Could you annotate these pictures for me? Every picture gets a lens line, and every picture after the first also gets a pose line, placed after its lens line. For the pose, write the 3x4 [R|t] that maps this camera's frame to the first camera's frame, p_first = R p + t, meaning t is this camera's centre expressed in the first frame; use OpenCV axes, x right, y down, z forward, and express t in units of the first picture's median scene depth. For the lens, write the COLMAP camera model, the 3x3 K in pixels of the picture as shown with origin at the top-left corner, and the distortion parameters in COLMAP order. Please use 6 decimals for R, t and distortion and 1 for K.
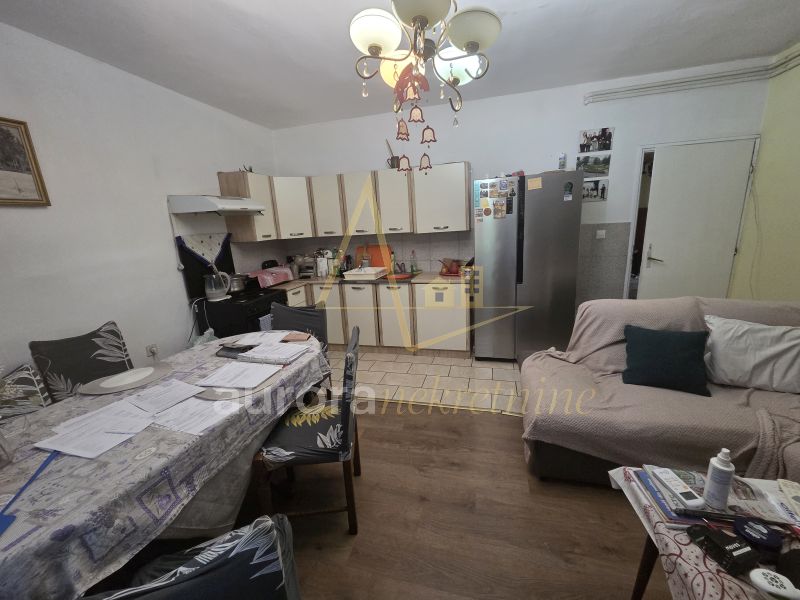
lens RADIAL K [[328.2, 0, 401.8], [0, 328.2, 301.3], [0, 0, 1]] dist [-0.000862, 0.000620]
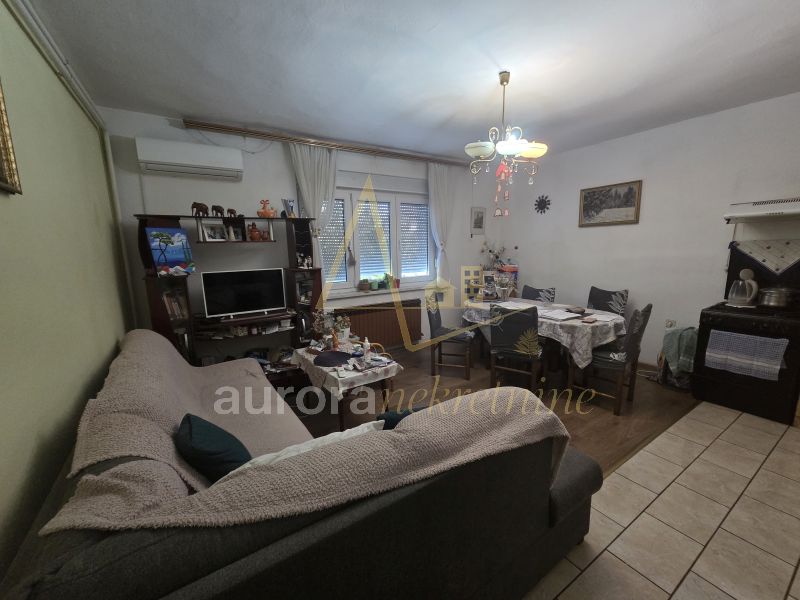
lens RADIAL K [[328.2, 0, 401.8], [0, 328.2, 301.3], [0, 0, 1]] dist [-0.000862, 0.000620]
pose [[-0.658177, 0.188697, -0.728833, 0.861221], [-0.119195, 0.929753, 0.348355, -0.253023], [0.743368, 0.316152, -0.589450, 0.855883]]
